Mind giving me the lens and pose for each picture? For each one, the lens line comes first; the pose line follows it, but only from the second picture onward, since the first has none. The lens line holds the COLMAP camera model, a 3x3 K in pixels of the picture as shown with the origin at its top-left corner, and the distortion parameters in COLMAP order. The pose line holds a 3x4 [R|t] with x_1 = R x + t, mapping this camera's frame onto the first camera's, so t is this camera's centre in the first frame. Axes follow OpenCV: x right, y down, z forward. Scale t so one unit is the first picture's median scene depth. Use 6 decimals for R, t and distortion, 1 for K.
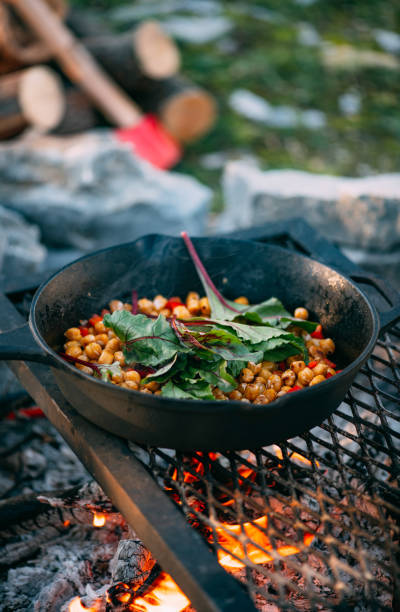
lens RADIAL K [[1885.7, 0, 200.5], [0, 1885.7, 305.6], [0, 0, 1]] dist [-0.170876, 0.000000]
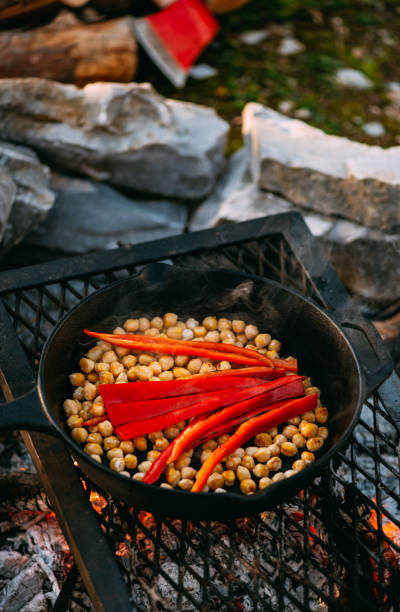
lens RADIAL K [[2193.7, 0, 197.4], [0, 2193.7, 306.2], [0, 0, 1]] dist [-0.154012, 0.000000]
pose [[0.994945, 0.086544, -0.050943, 0.065334], [-0.072509, 0.970054, 0.231816, -0.275775], [0.069479, -0.226950, 0.971425, -0.170535]]
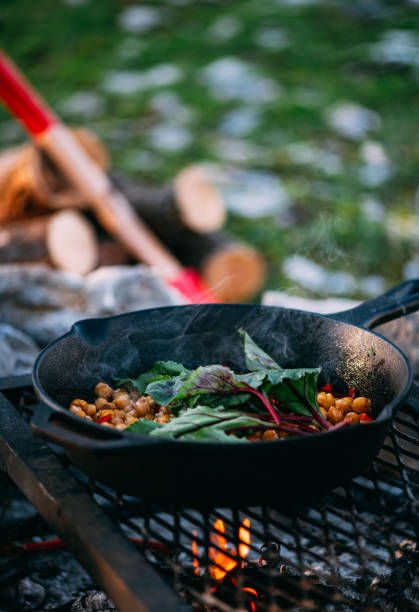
lens RADIAL K [[2020.2, 0, 209.7], [0, 2020.2, 306.7], [0, 0, 1]] dist [-0.178049, 0.000000]
pose [[0.998778, 0.011073, -0.048157, 0.039869], [-0.018890, 0.986107, -0.165034, 0.106049], [0.045661, 0.165742, 0.985112, 0.047643]]
